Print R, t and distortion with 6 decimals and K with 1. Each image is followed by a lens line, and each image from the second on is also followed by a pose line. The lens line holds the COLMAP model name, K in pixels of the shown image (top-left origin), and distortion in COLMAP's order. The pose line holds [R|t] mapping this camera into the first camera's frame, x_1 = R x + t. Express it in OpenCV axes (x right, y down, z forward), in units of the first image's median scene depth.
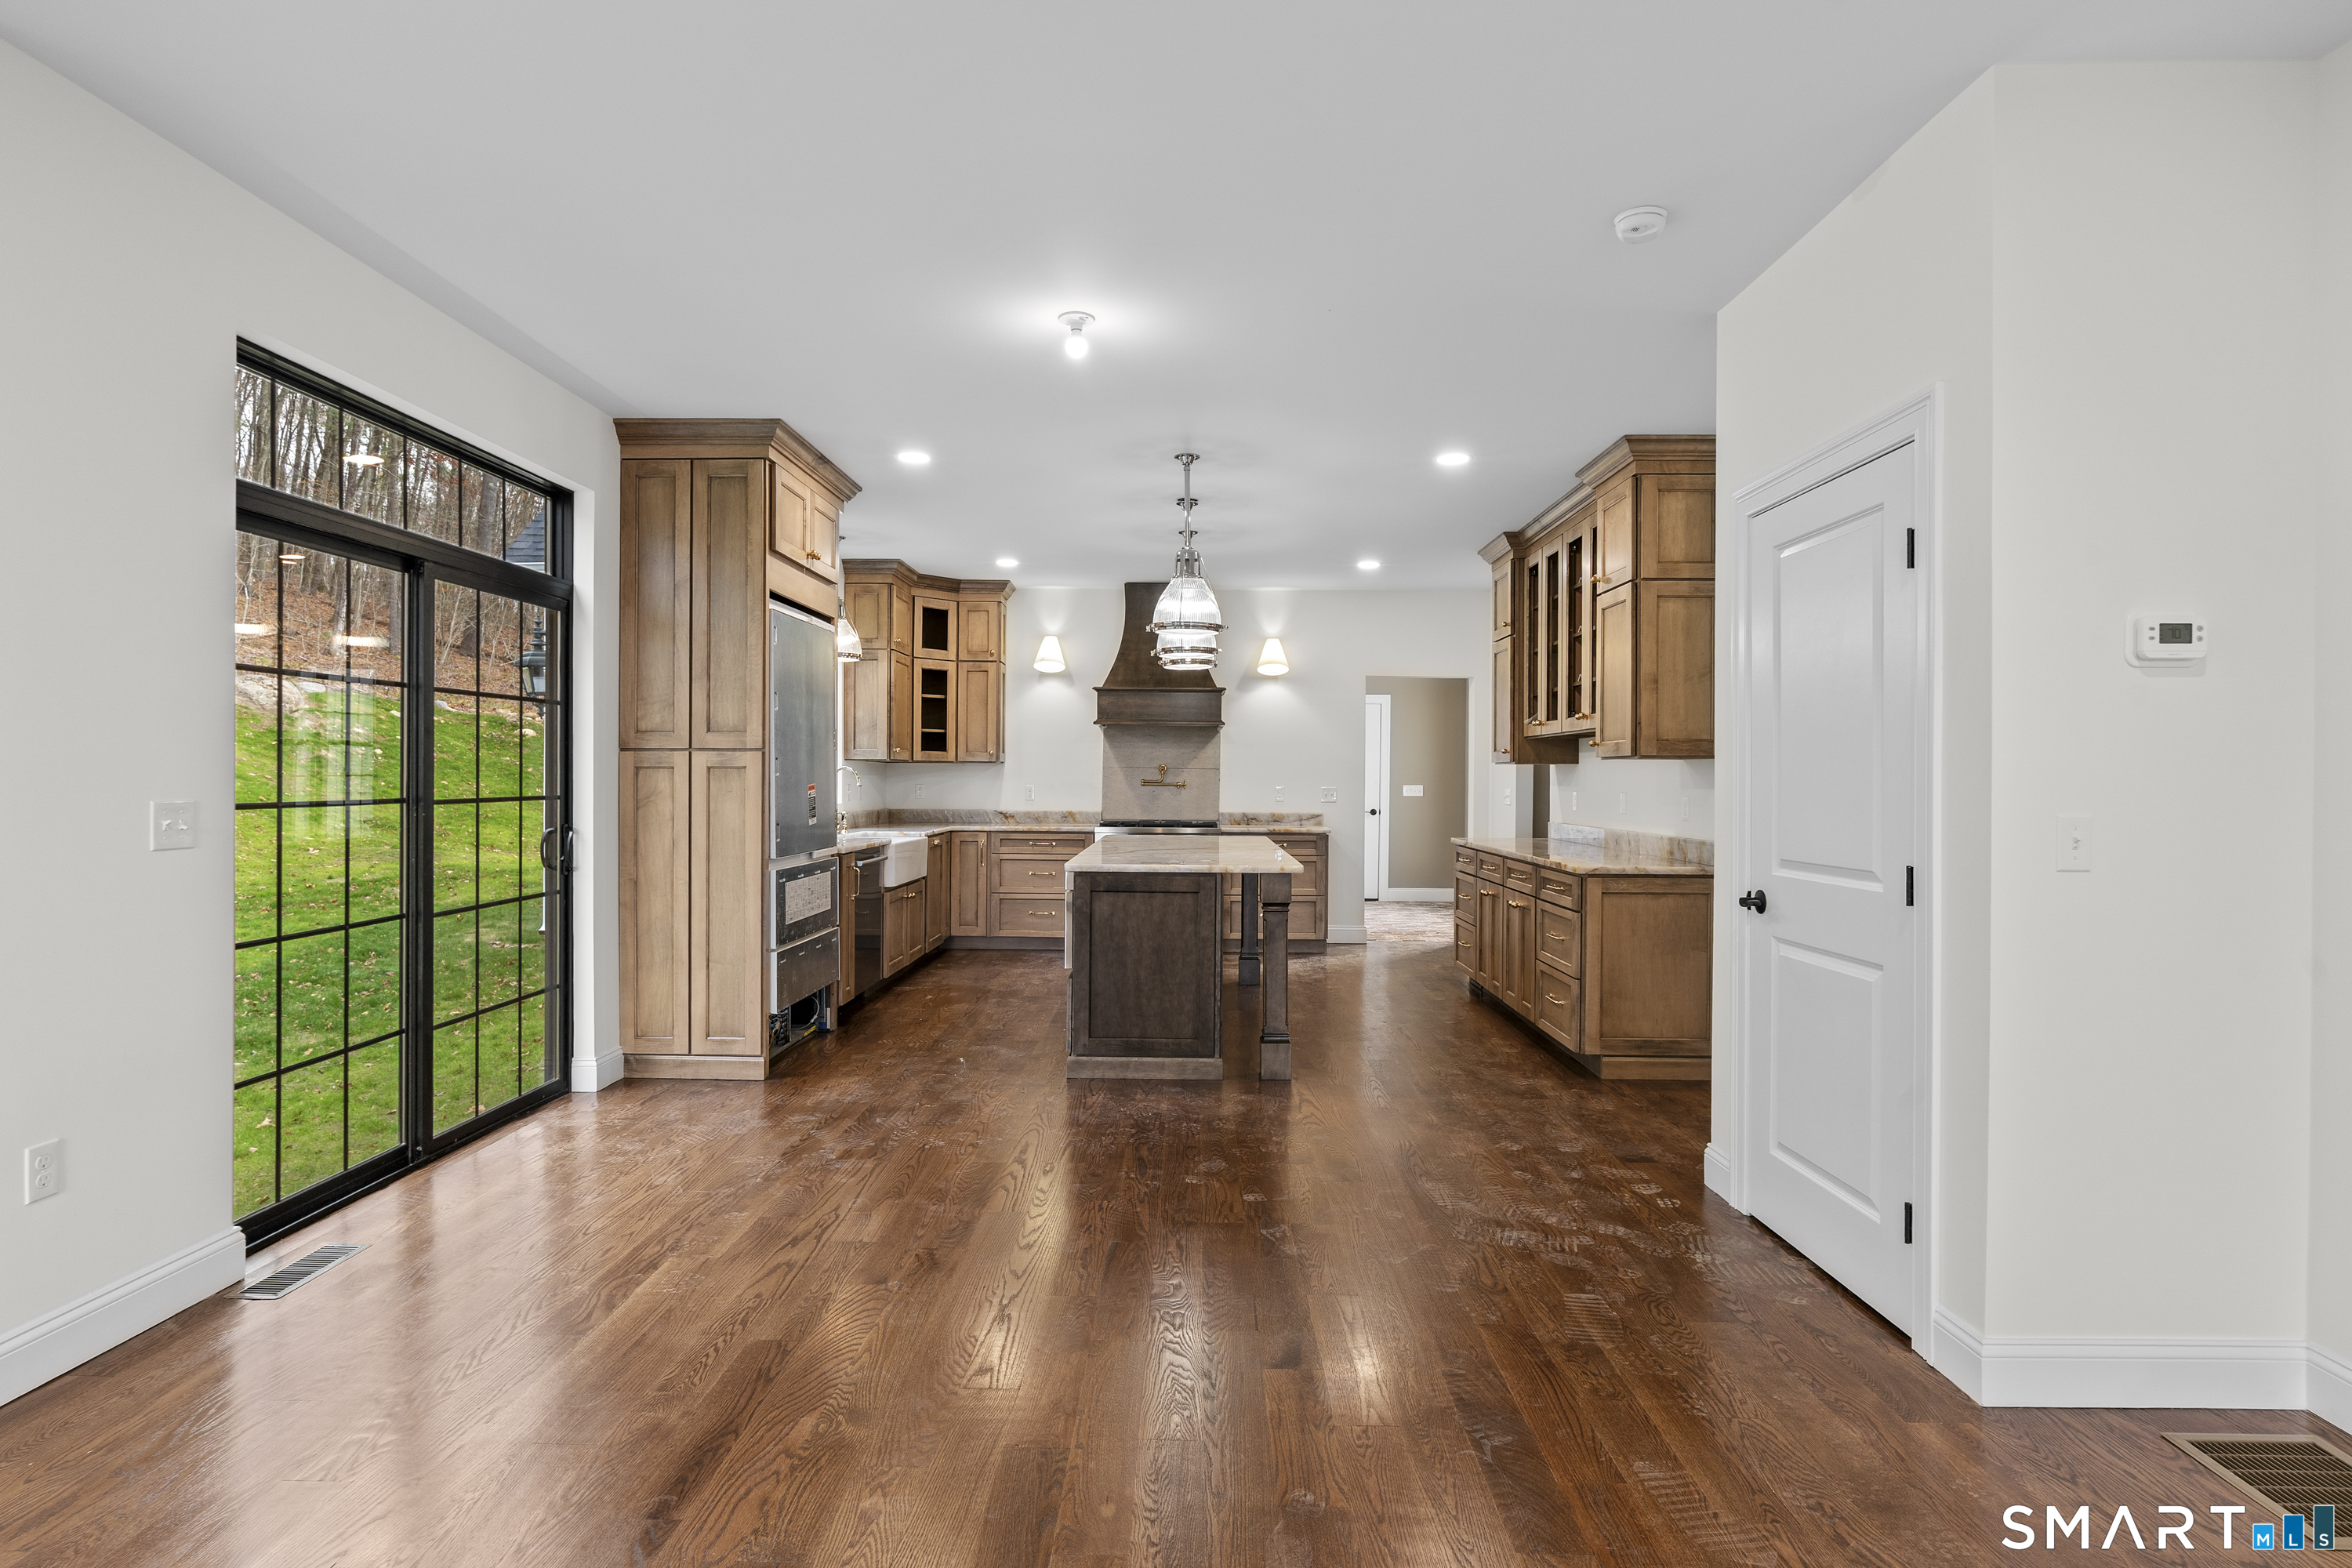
lens RADIAL K [[1200.5, 0, 1175.7], [0, 1200.5, 786.6], [0, 0, 1]] dist [-0.006745, -0.000169]
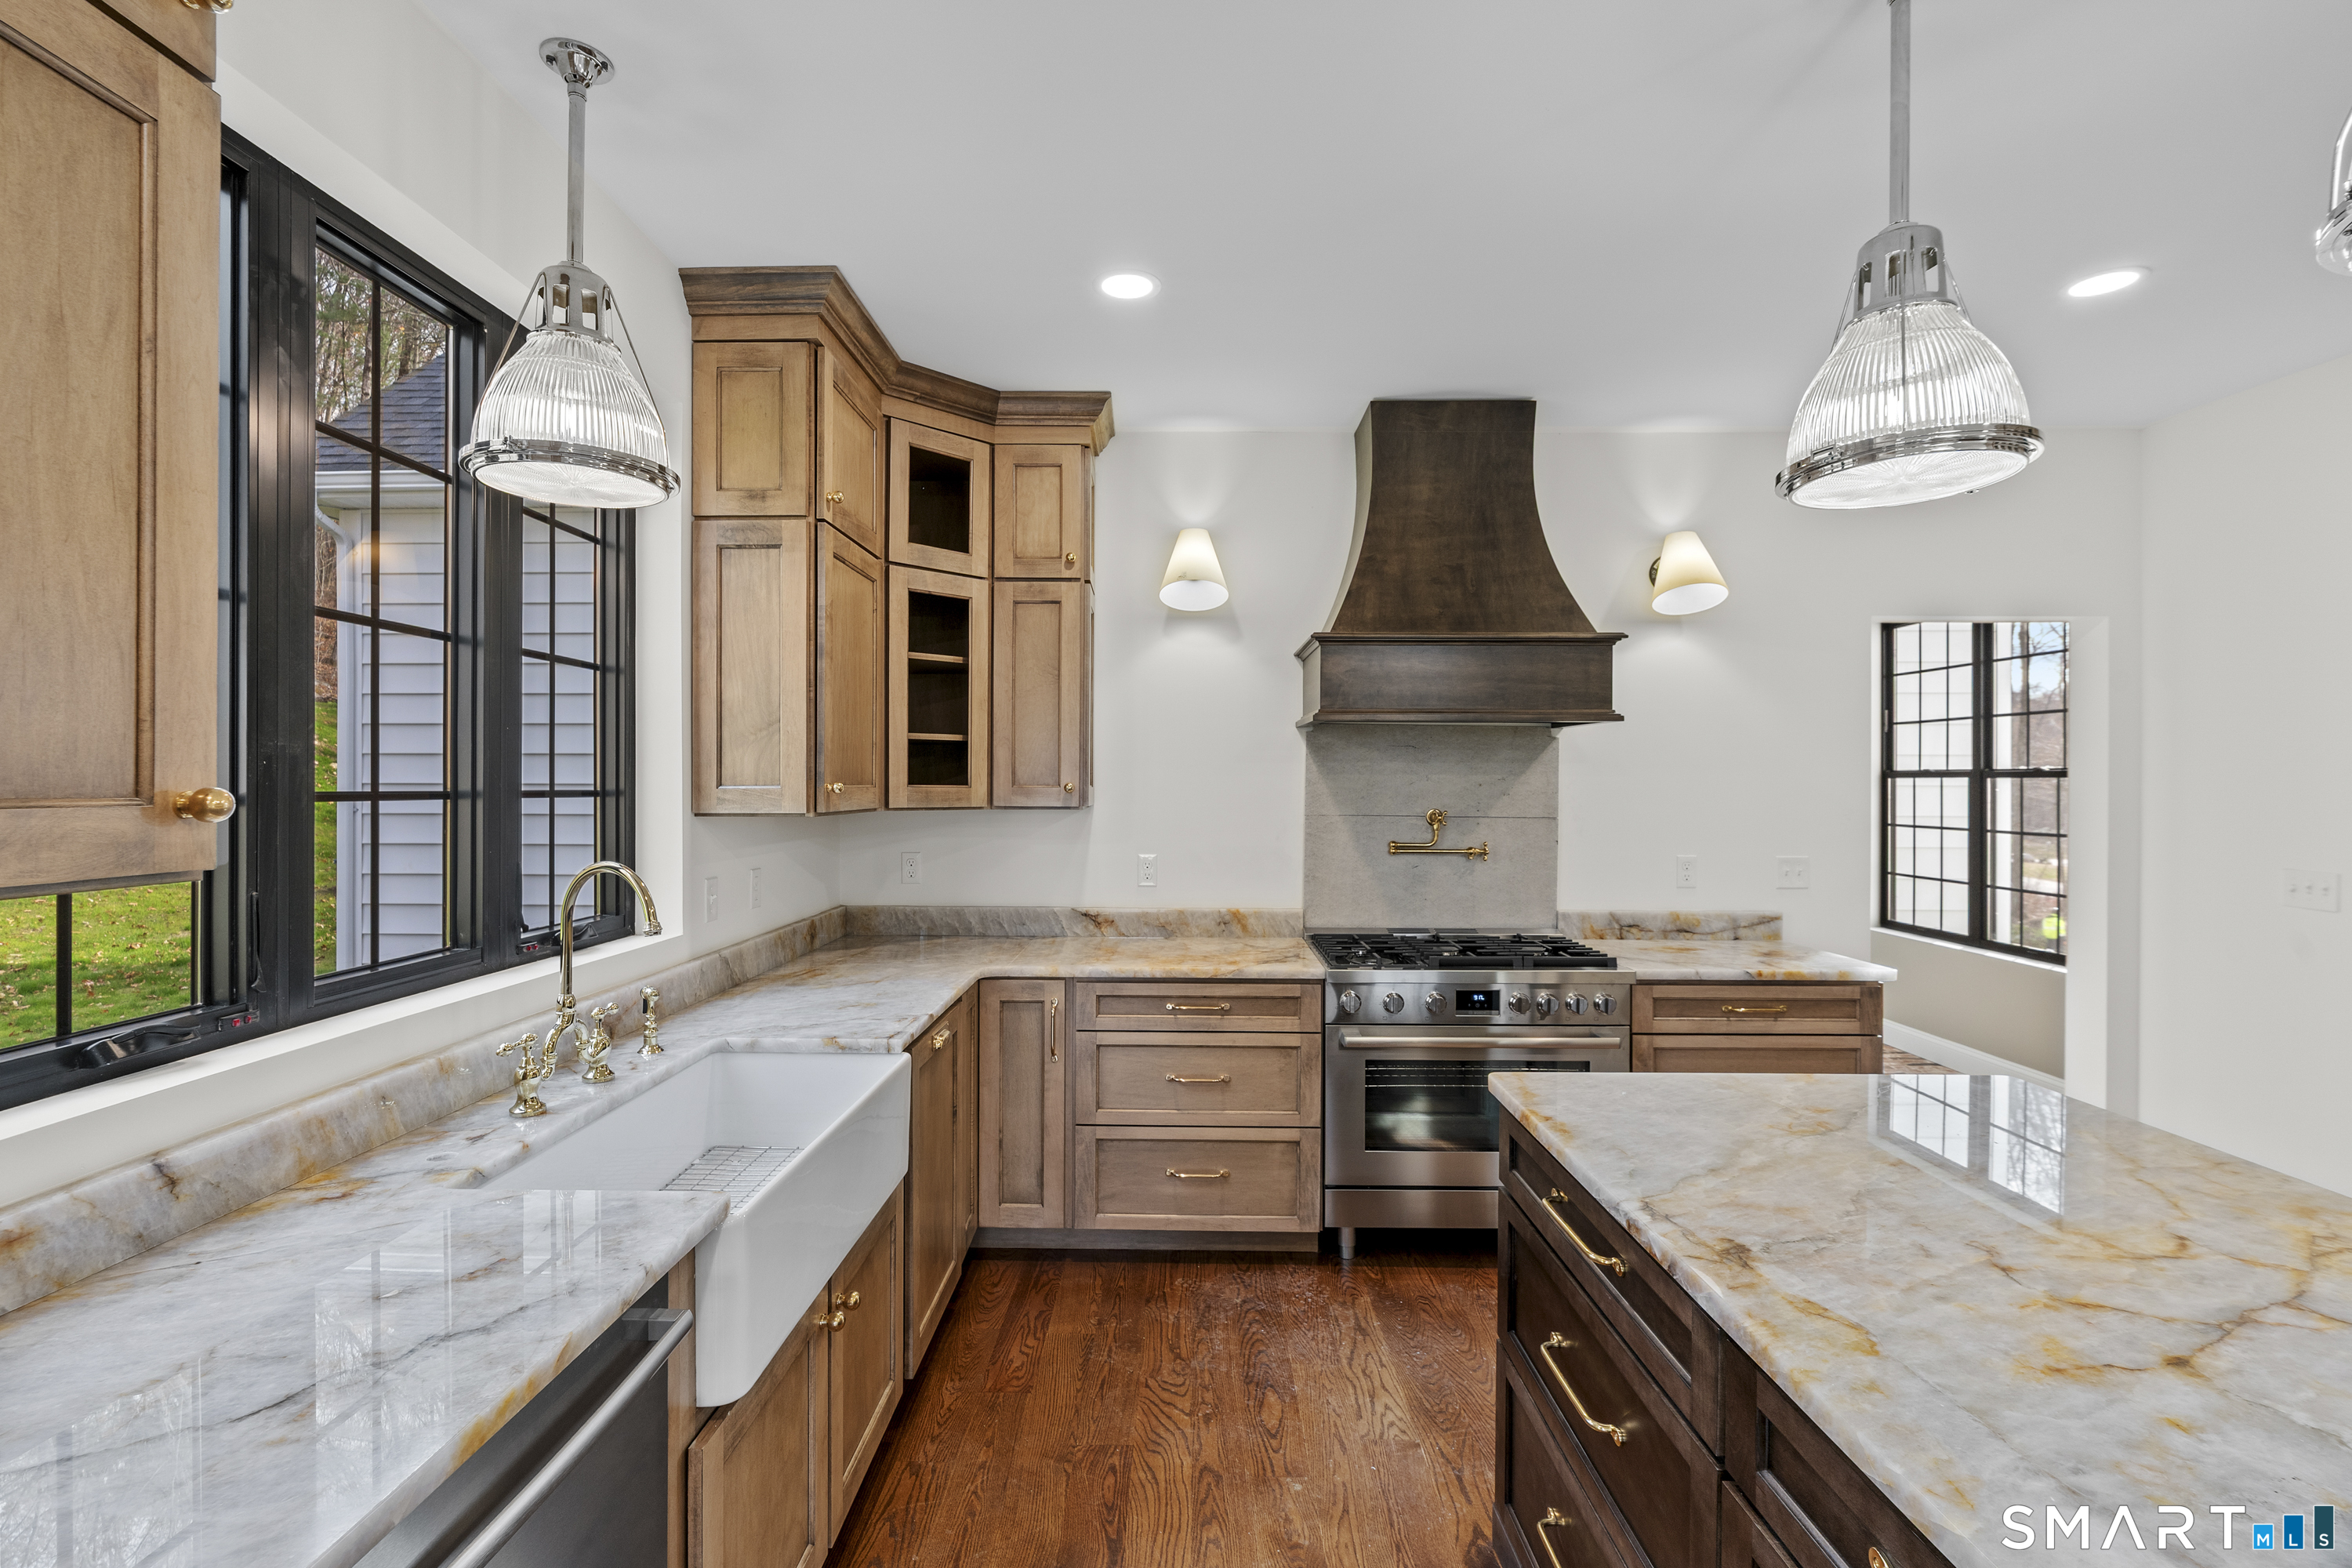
lens RADIAL K [[1066.8, 0, 1166.8], [0, 1066.8, 785.2], [0, 0, 1]] dist [-0.001578, -0.000268]
pose [[0.999988, -0.004956, 0.000413, -0.204082], [0.004960, 0.999947, -0.009034, -0.043499], [-0.000368, 0.009036, 0.999959, 1.053360]]
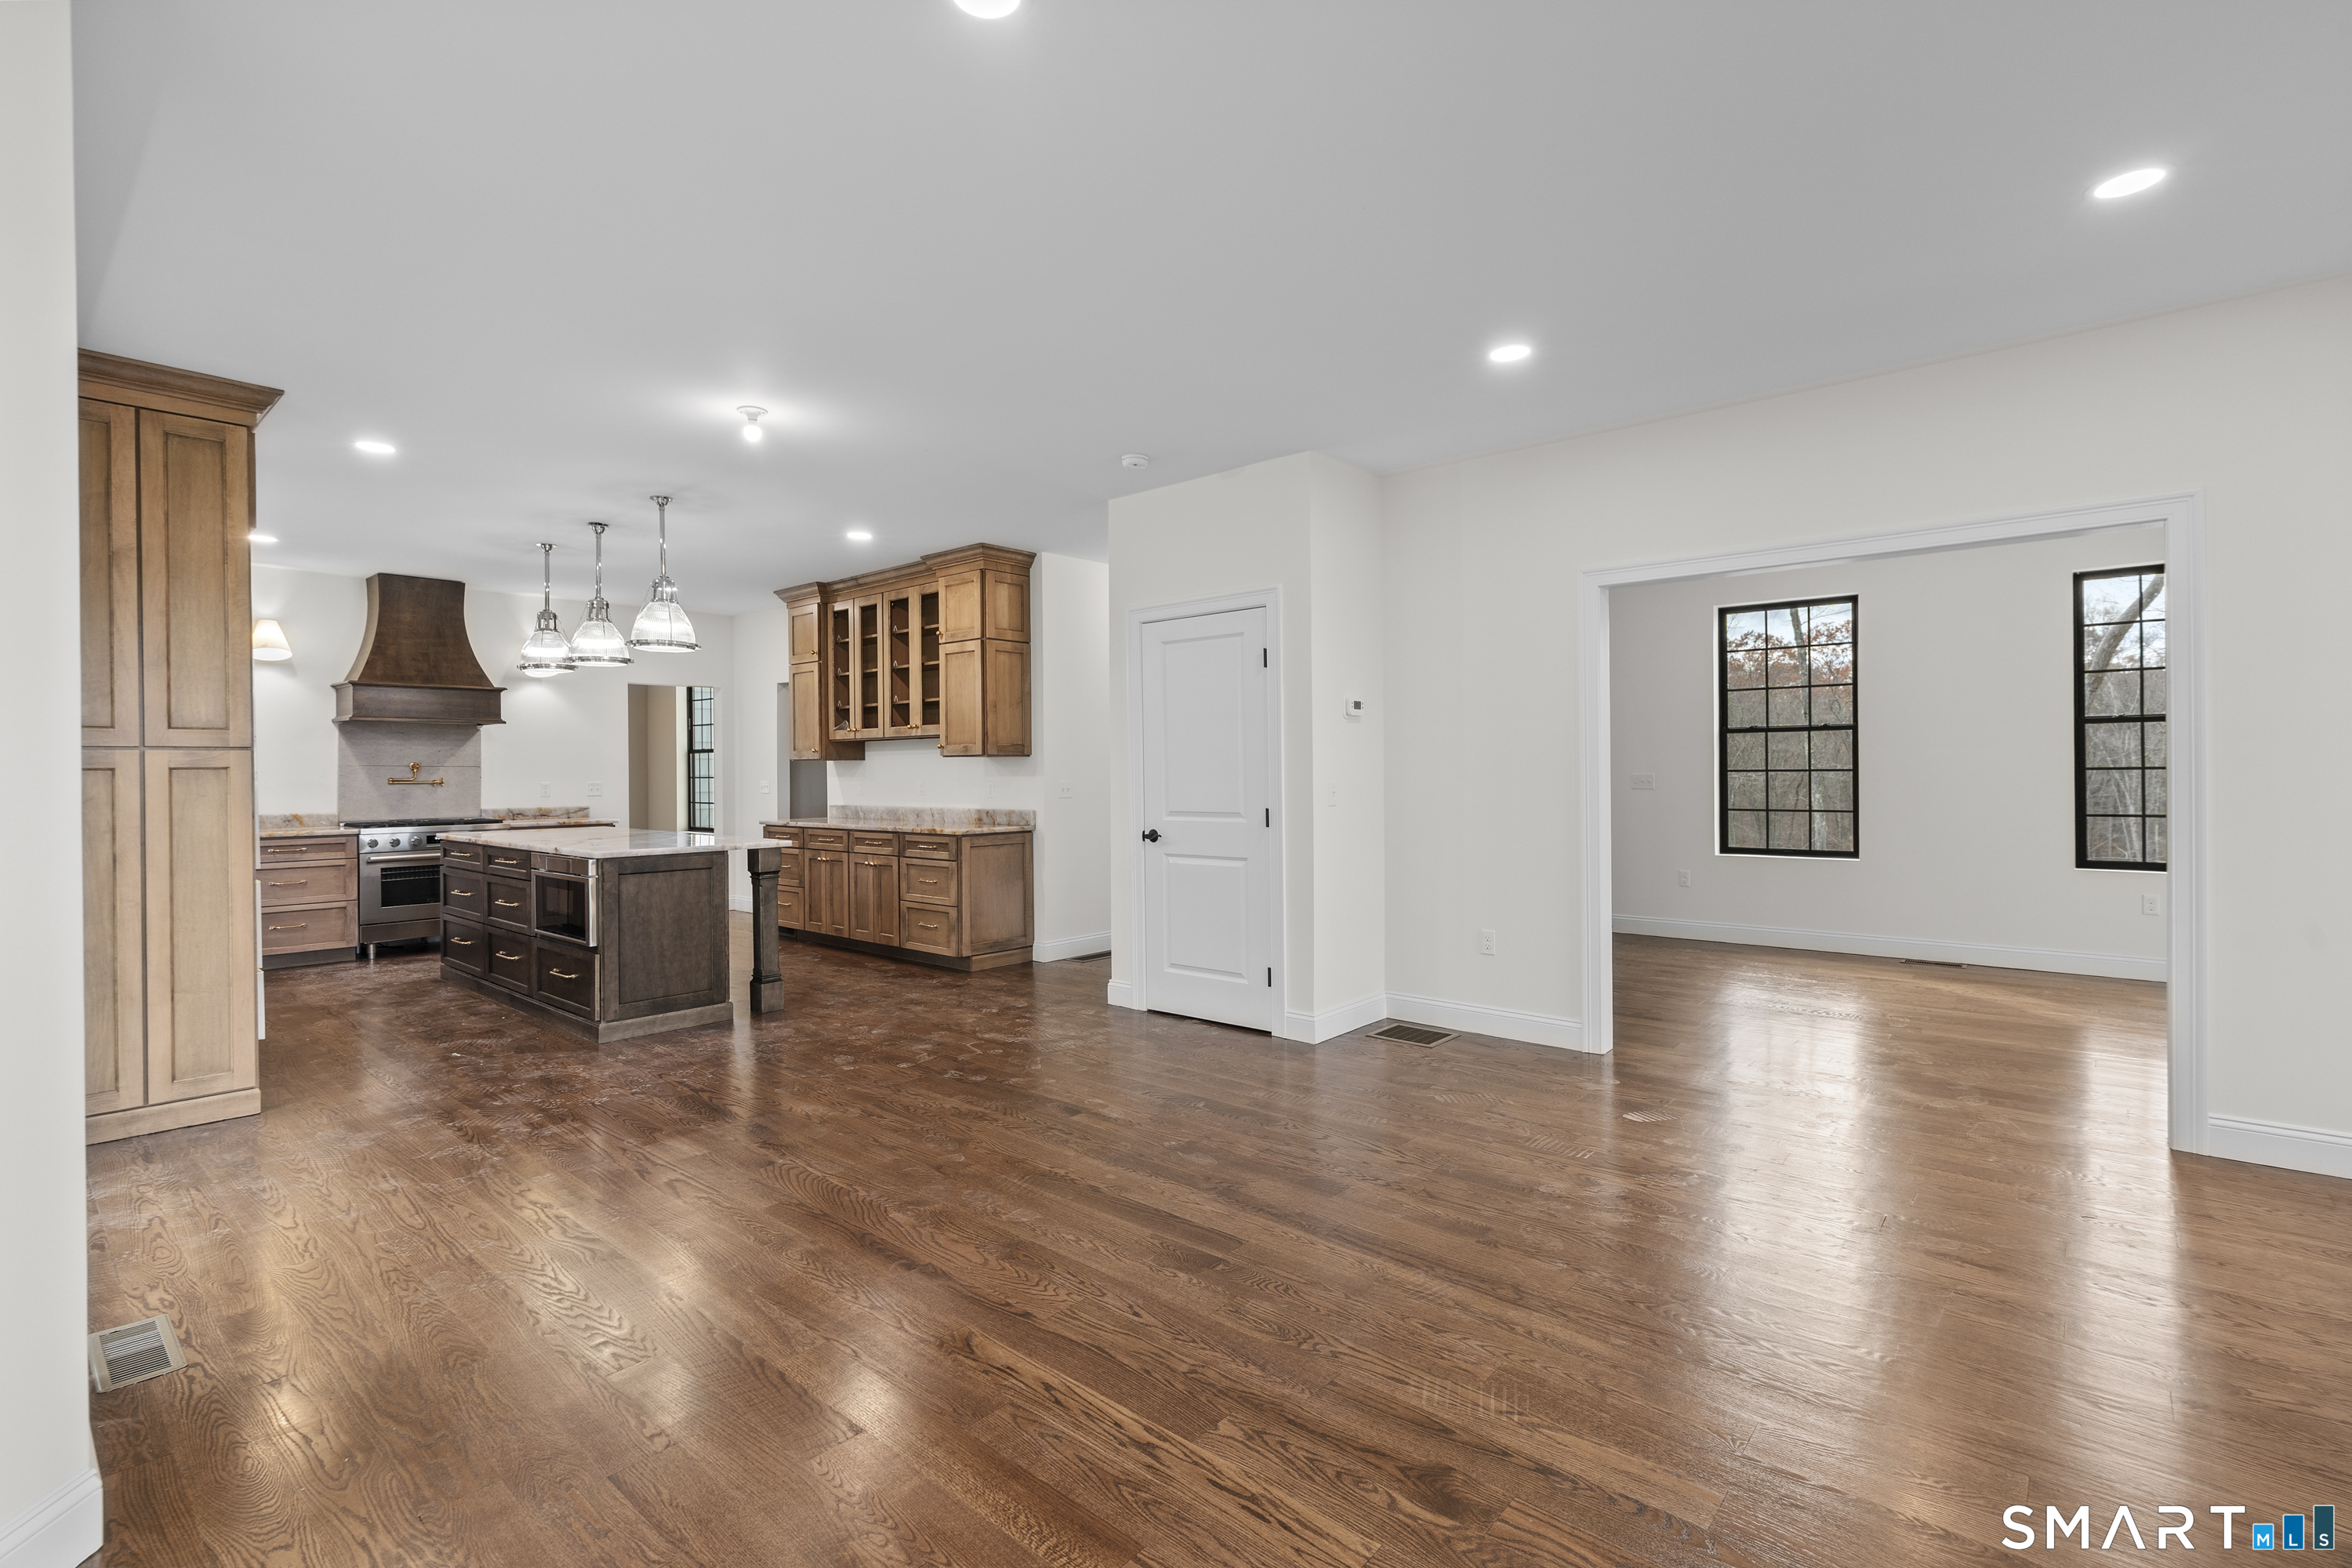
lens RADIAL K [[1066.8, 0, 1164.2], [0, 1066.8, 773.8], [0, 0, 1]] dist [-0.001578, -0.000268]
pose [[0.647541, -0.013889, 0.761904, -0.493443], [0.017807, 0.999837, 0.003092, -0.001777], [-0.761822, 0.011565, 0.647683, -0.043212]]
